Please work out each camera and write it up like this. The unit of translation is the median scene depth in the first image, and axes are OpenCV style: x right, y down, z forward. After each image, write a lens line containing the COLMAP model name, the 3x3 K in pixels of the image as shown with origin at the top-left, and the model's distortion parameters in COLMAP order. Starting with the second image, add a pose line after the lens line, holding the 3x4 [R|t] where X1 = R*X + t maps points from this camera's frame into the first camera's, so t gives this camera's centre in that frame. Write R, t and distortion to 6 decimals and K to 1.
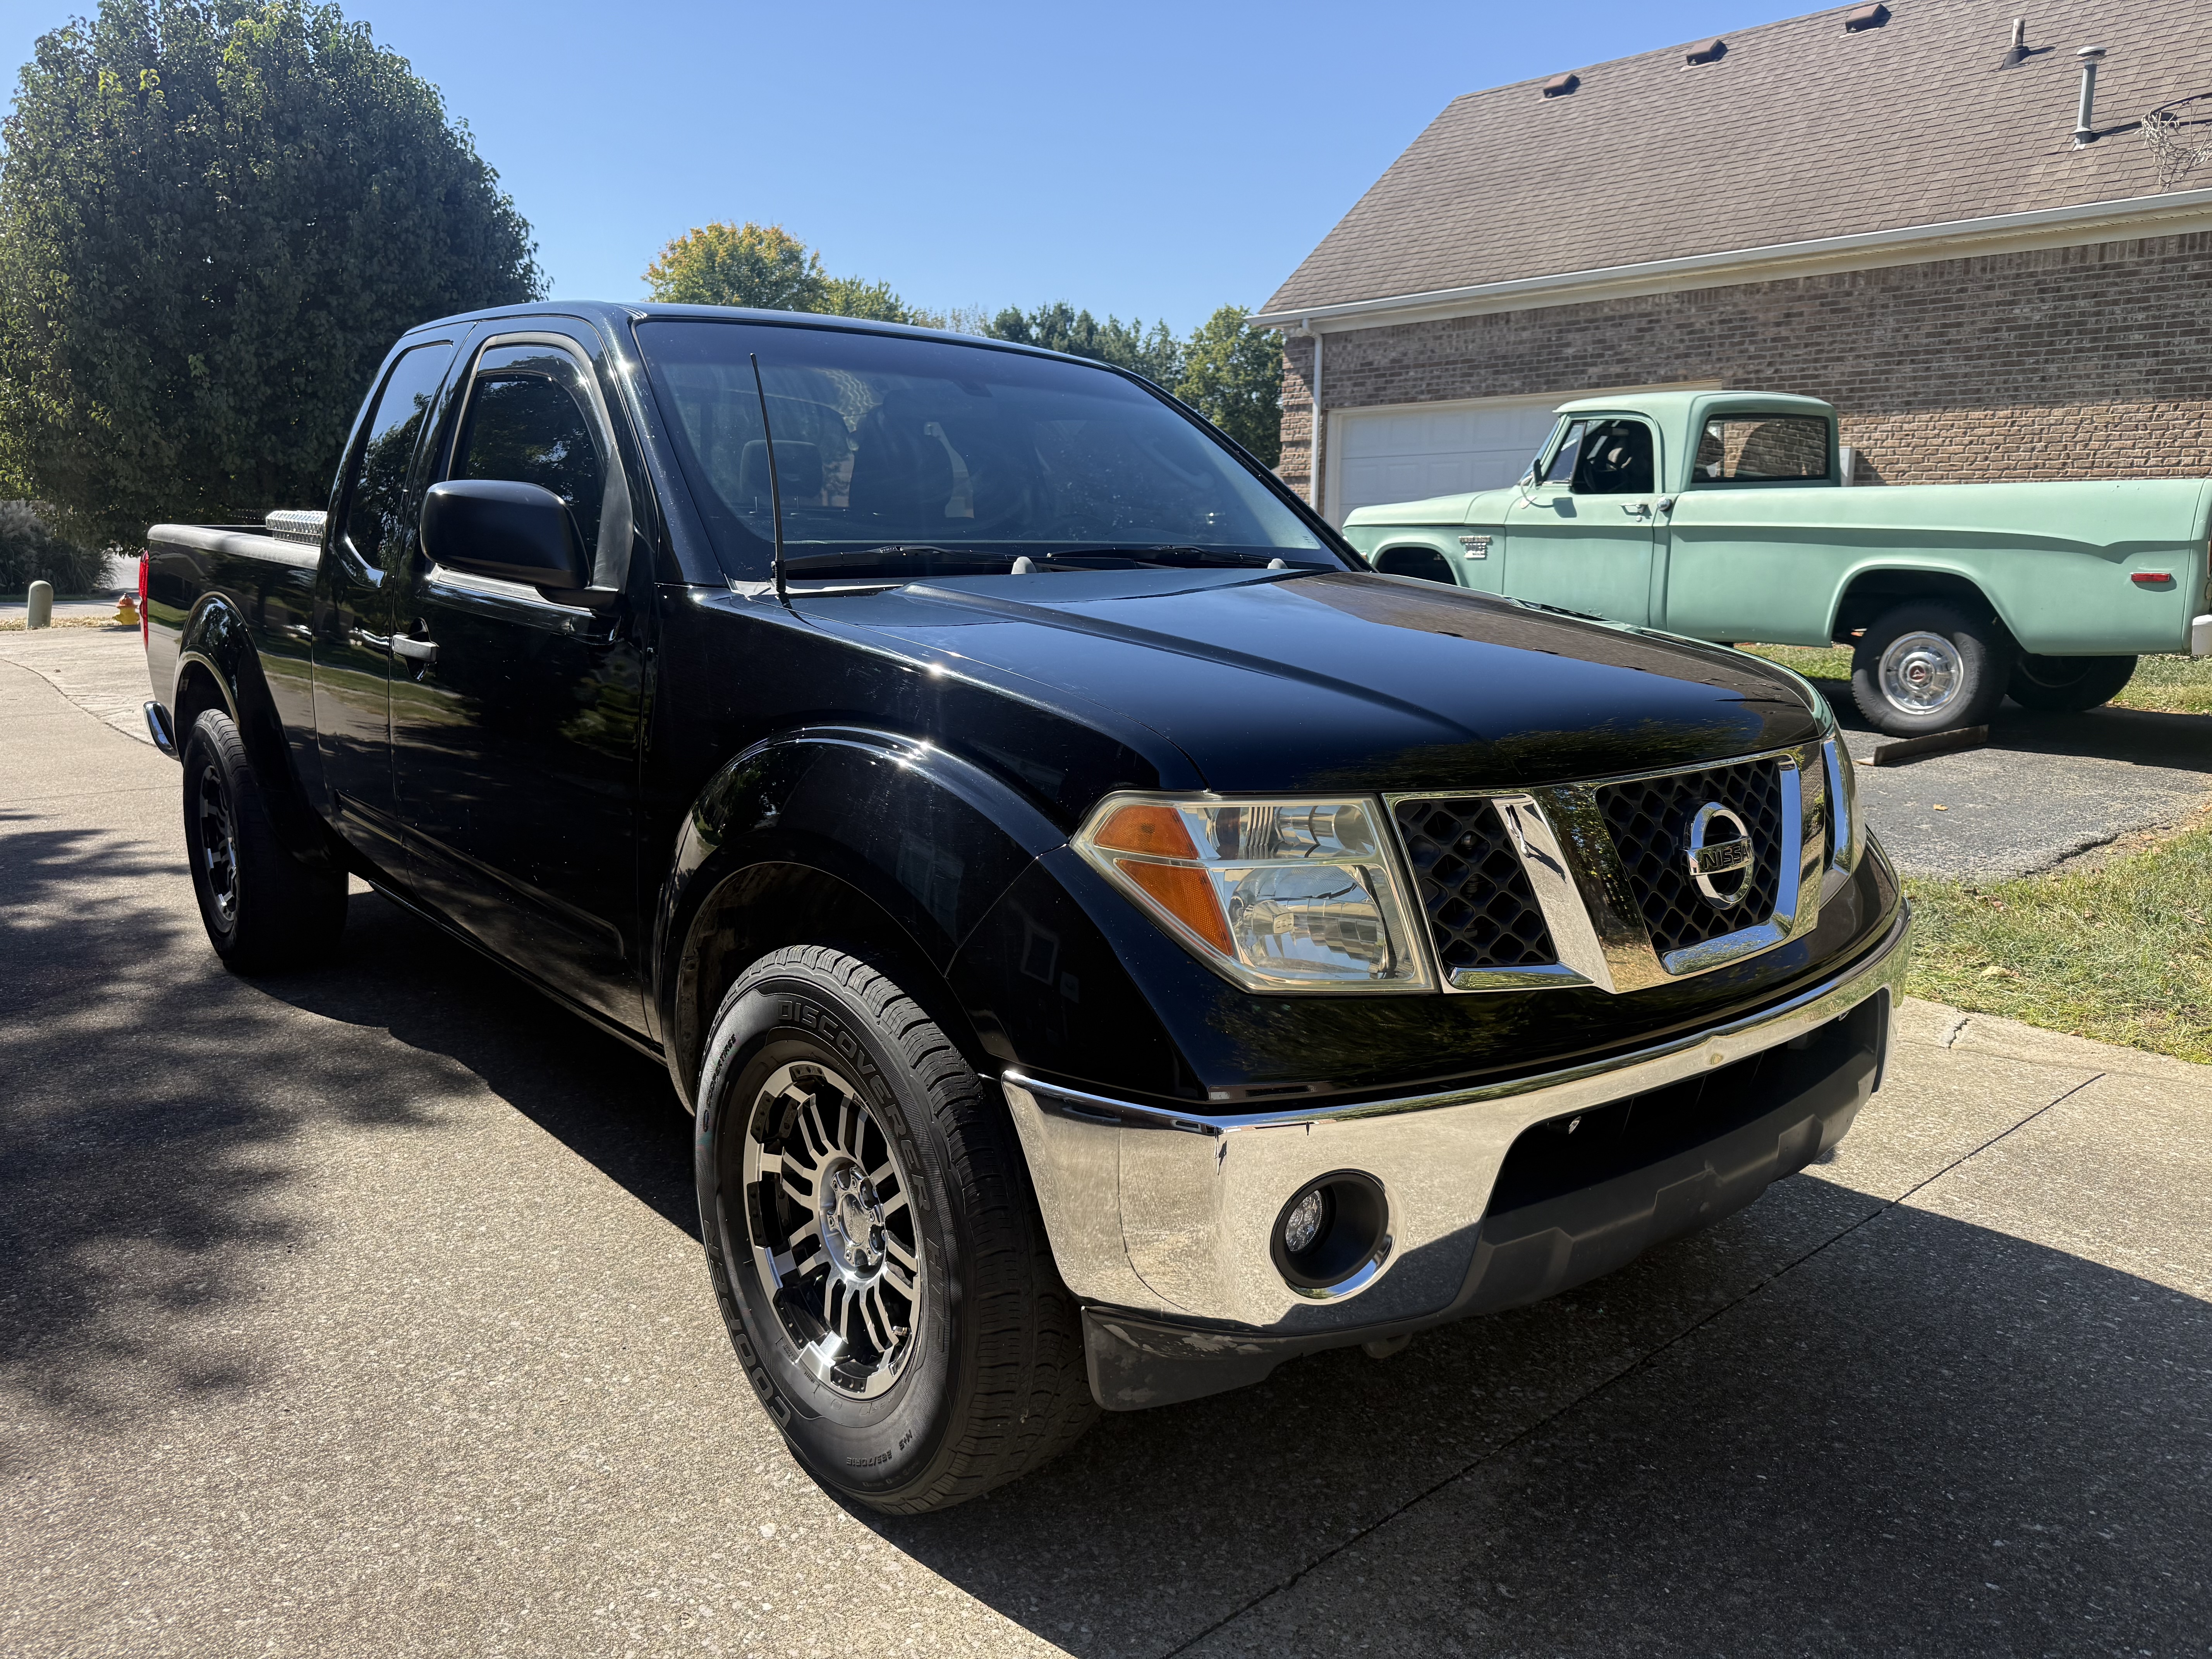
lens RADIAL K [[1562.8, 0, 1114.7], [0, 1562.8, 889.0], [0, 0, 1]] dist [-0.014170, -0.006871]
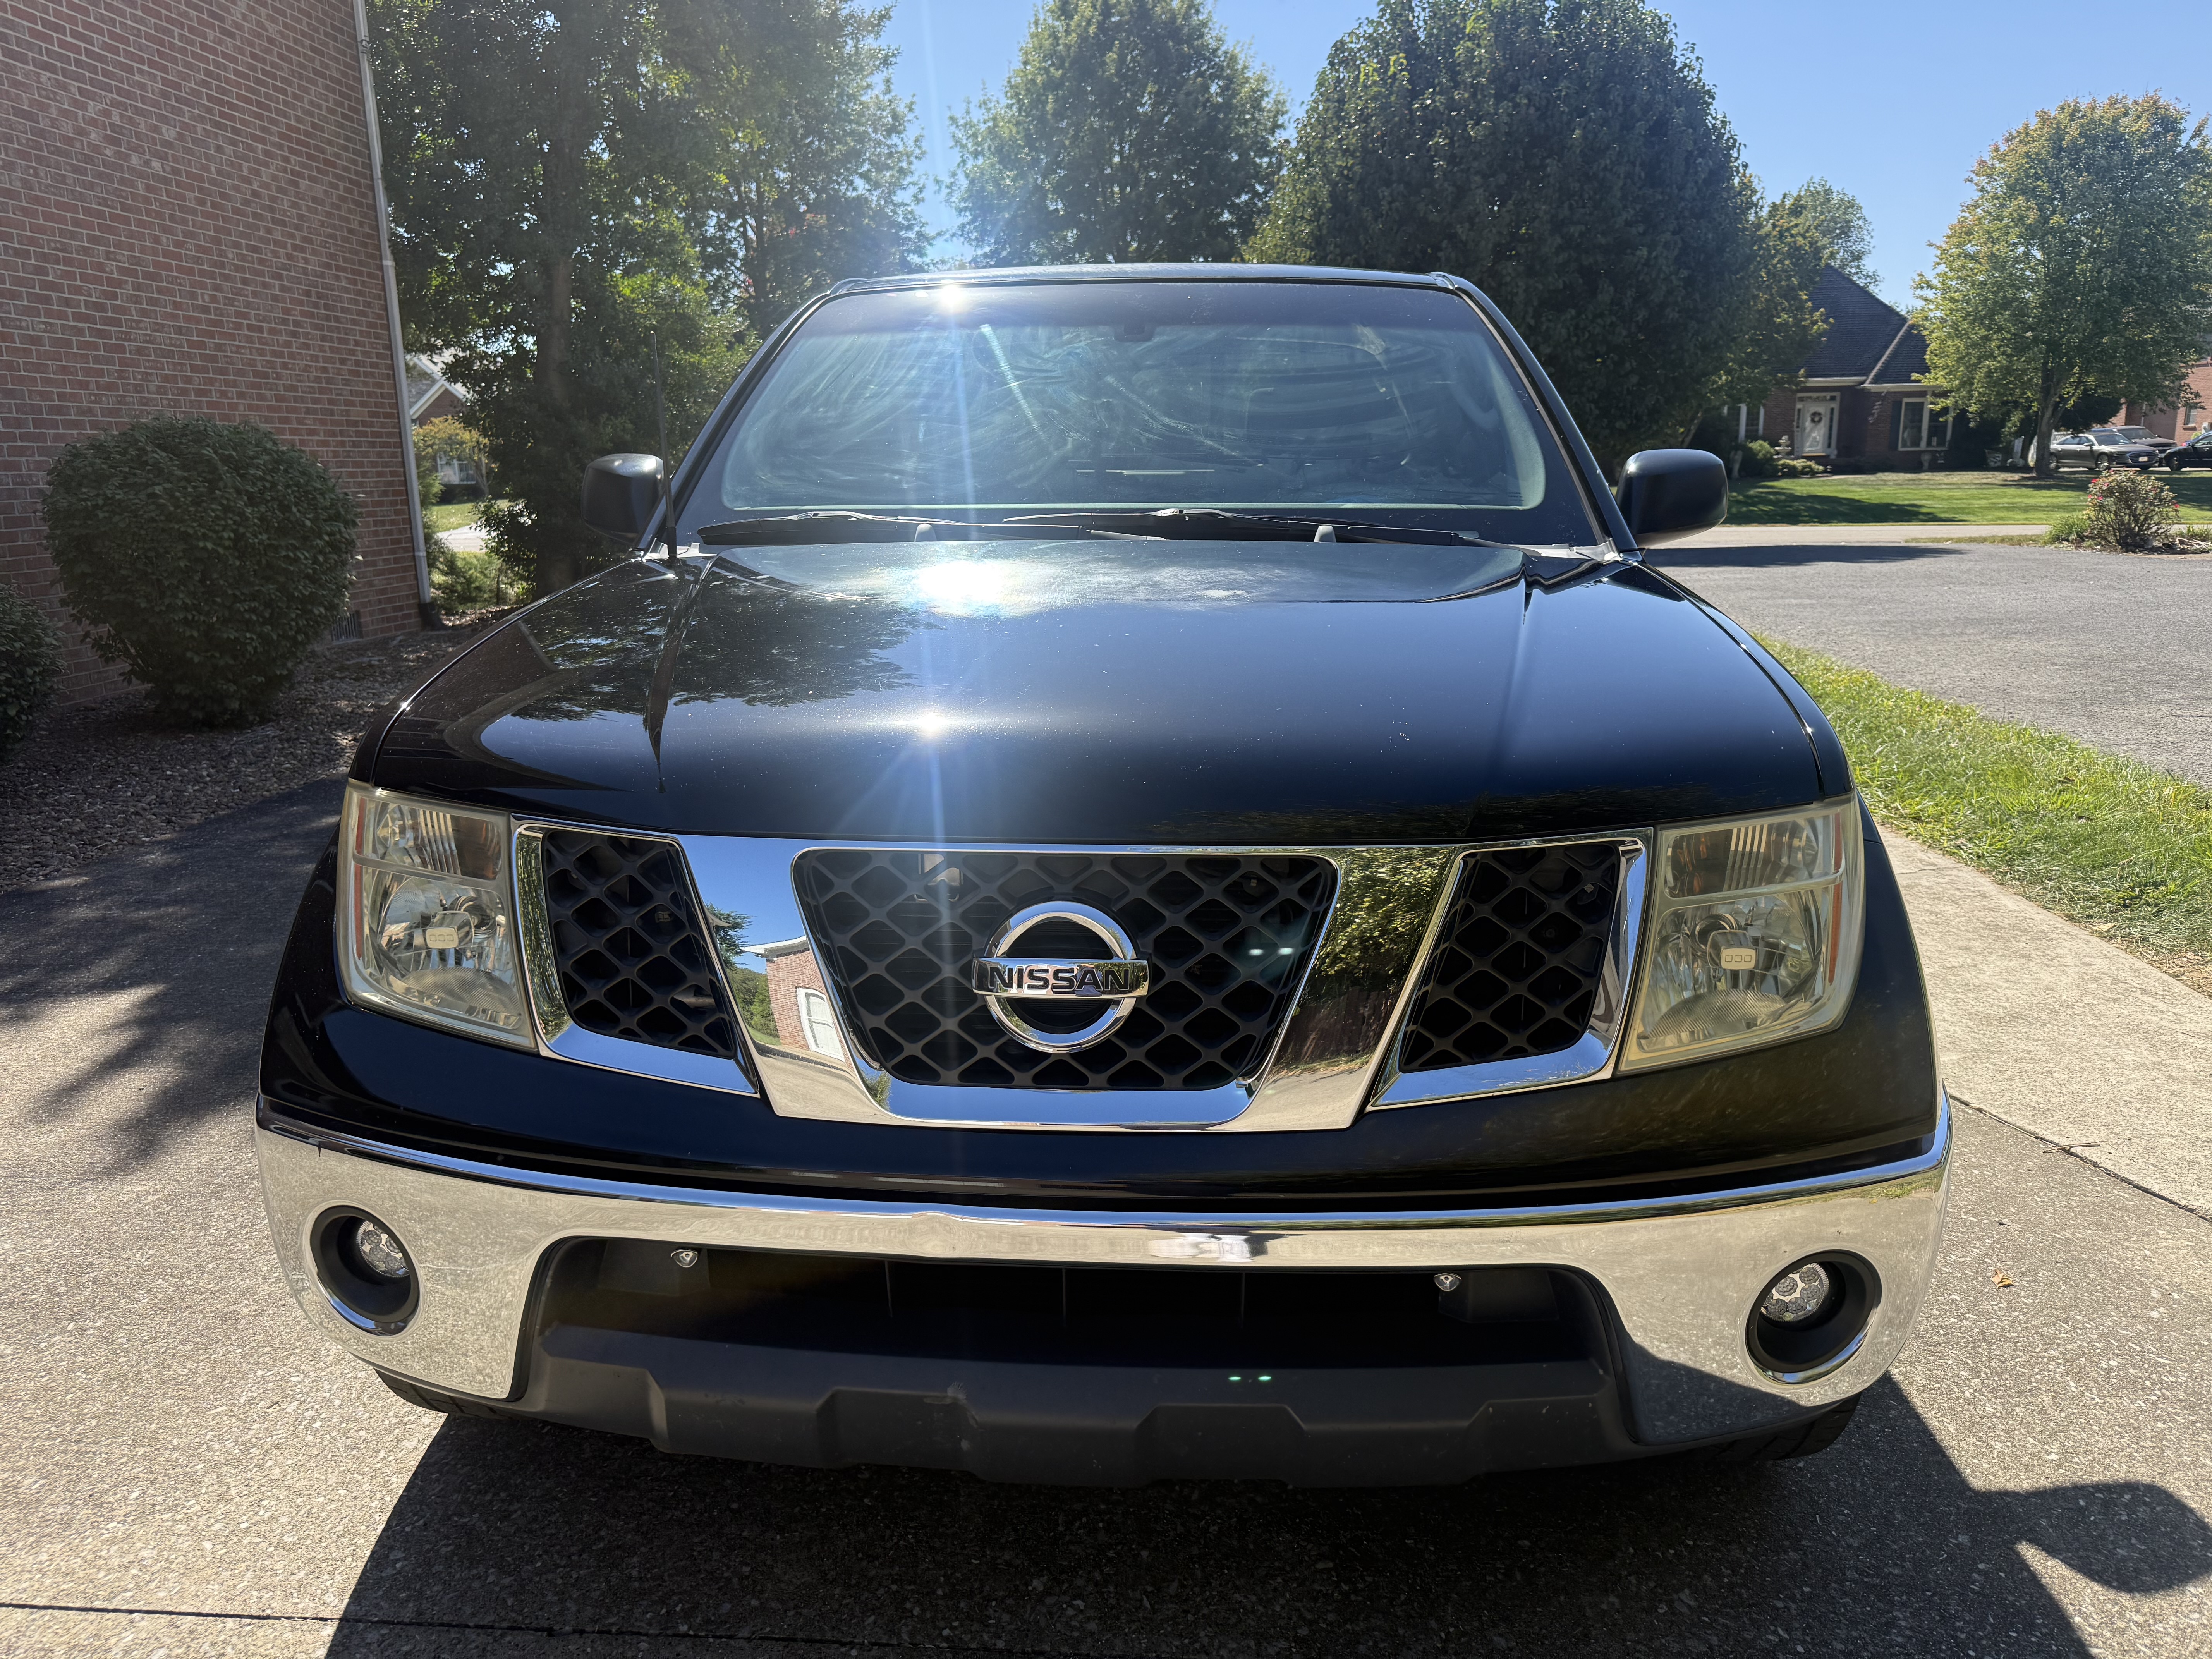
lens RADIAL K [[1562.8, 0, 1114.7], [0, 1562.8, 889.0], [0, 0, 1]] dist [-0.014170, -0.006871]
pose [[0.709395, 0.162734, -0.685767, 0.097569], [-0.133570, 0.986388, 0.095900, -0.014419], [0.692039, 0.023567, 0.721475, 0.056583]]
